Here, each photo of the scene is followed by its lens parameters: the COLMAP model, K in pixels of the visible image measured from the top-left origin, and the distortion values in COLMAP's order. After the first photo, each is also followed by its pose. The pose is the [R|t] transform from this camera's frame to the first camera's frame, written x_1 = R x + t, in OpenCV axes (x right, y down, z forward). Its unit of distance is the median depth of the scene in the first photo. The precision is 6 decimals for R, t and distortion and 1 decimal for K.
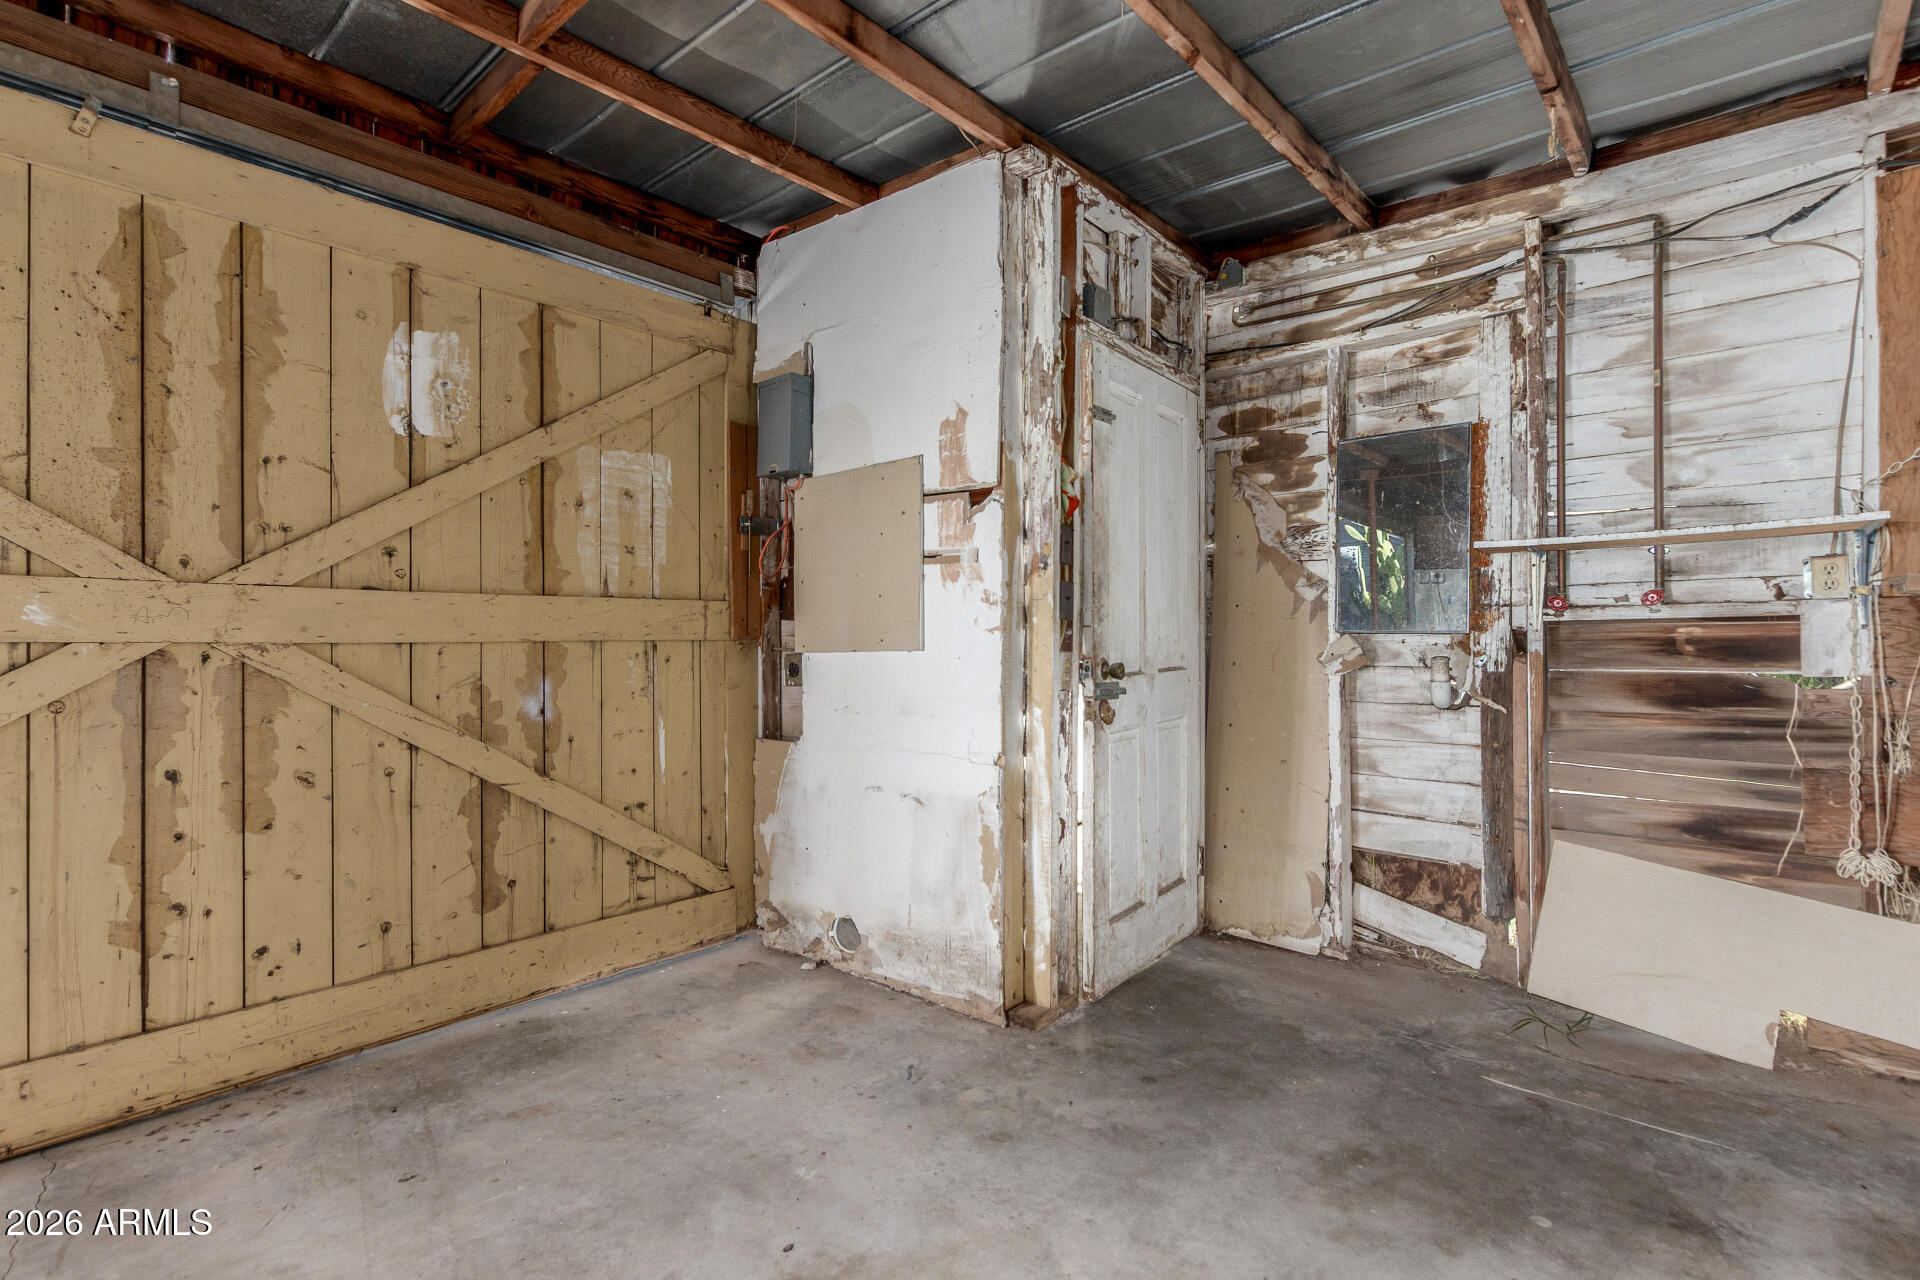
lens RADIAL K [[906.7, 0, 961.5], [0, 906.7, 644.1], [0, 0, 1]] dist [0.005799, 0.000387]
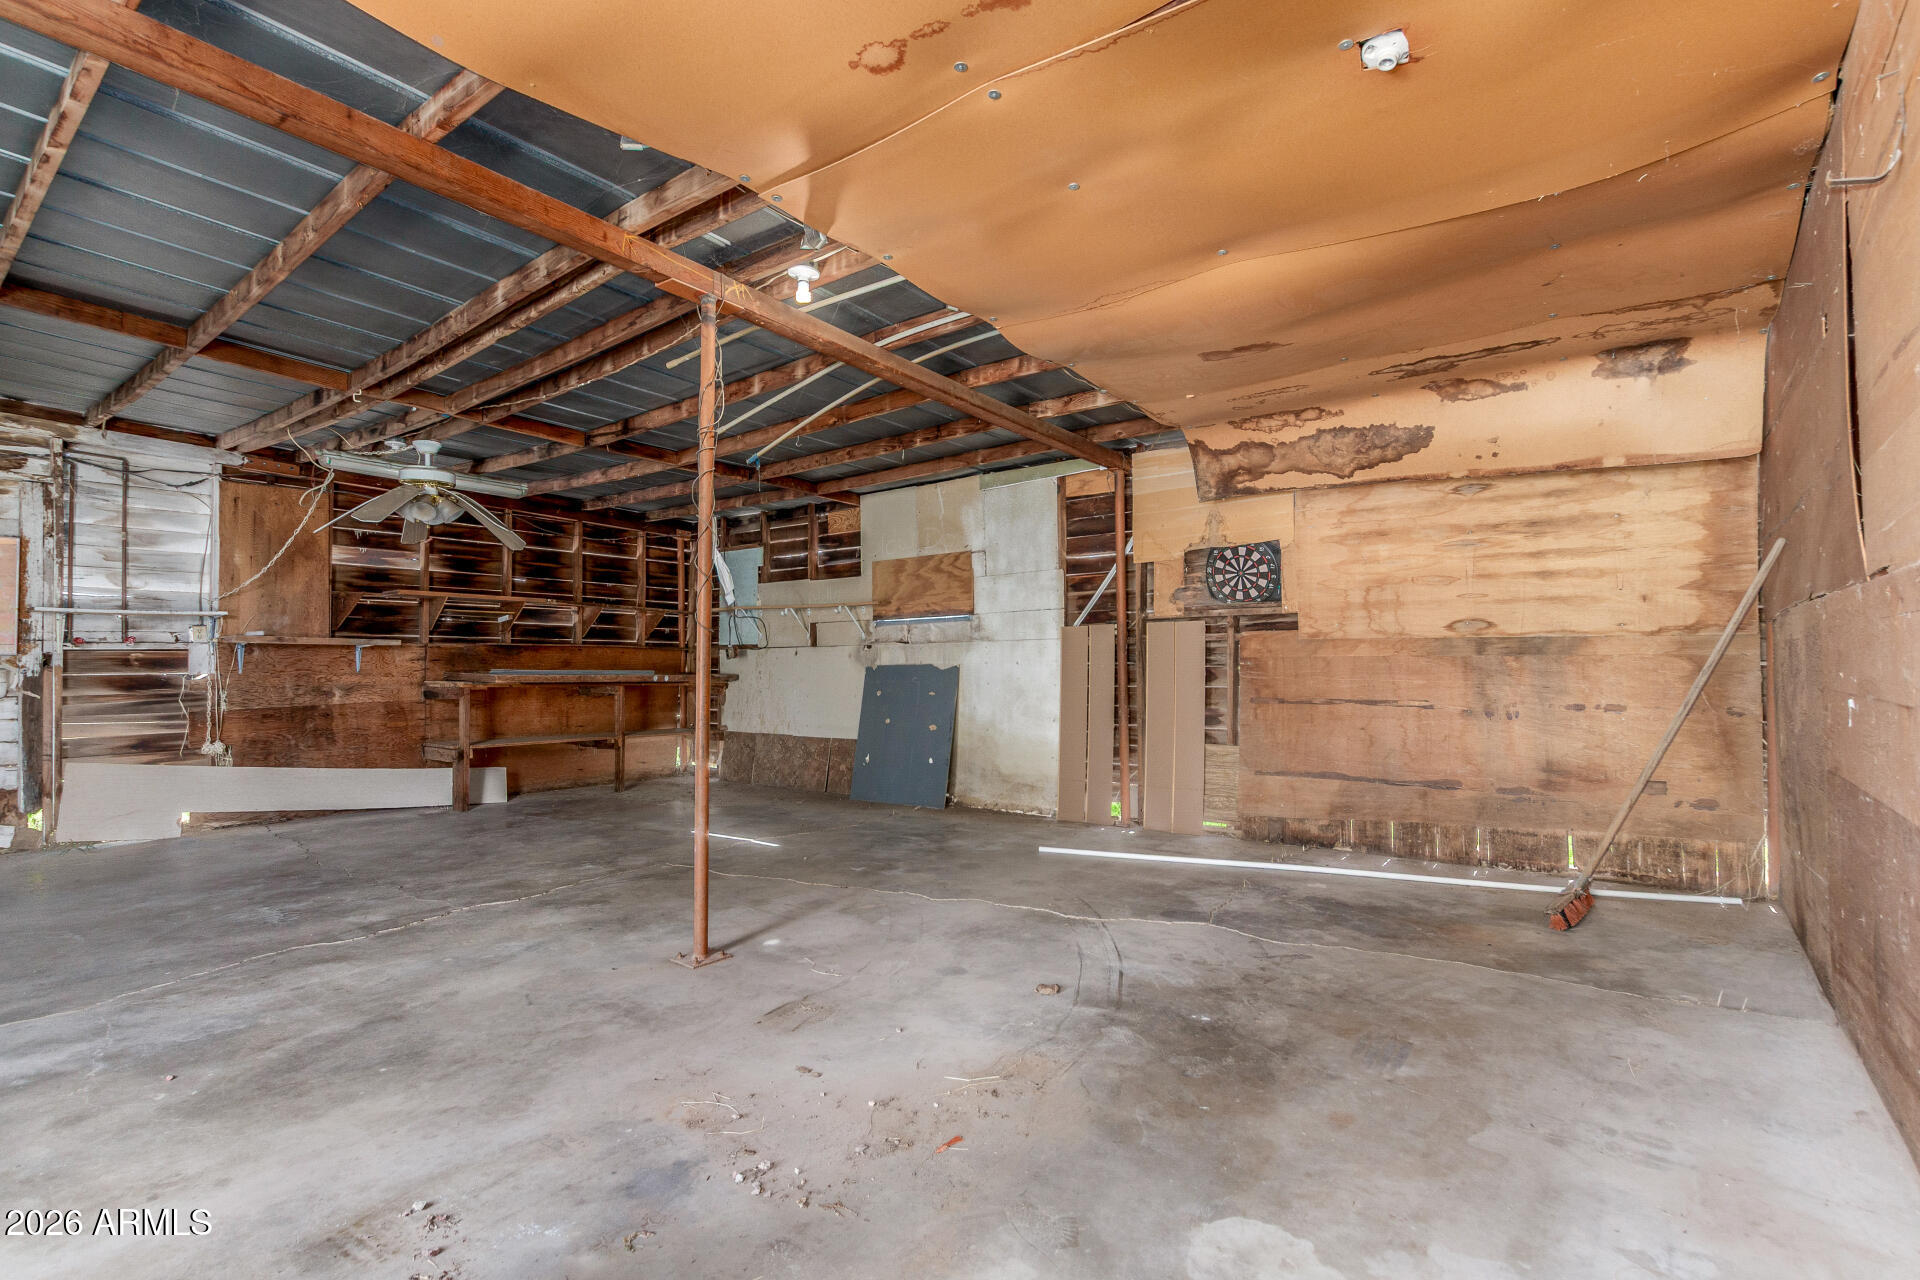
lens RADIAL K [[906.7, 0, 960.8], [0, 906.7, 647.2], [0, 0, 1]] dist [0.005799, 0.000387]
pose [[-0.067825, 0.011480, 0.997631, -1.420416], [-0.001688, 0.999931, -0.011621, -0.010748], [-0.997696, -0.002472, -0.067800, -0.766731]]
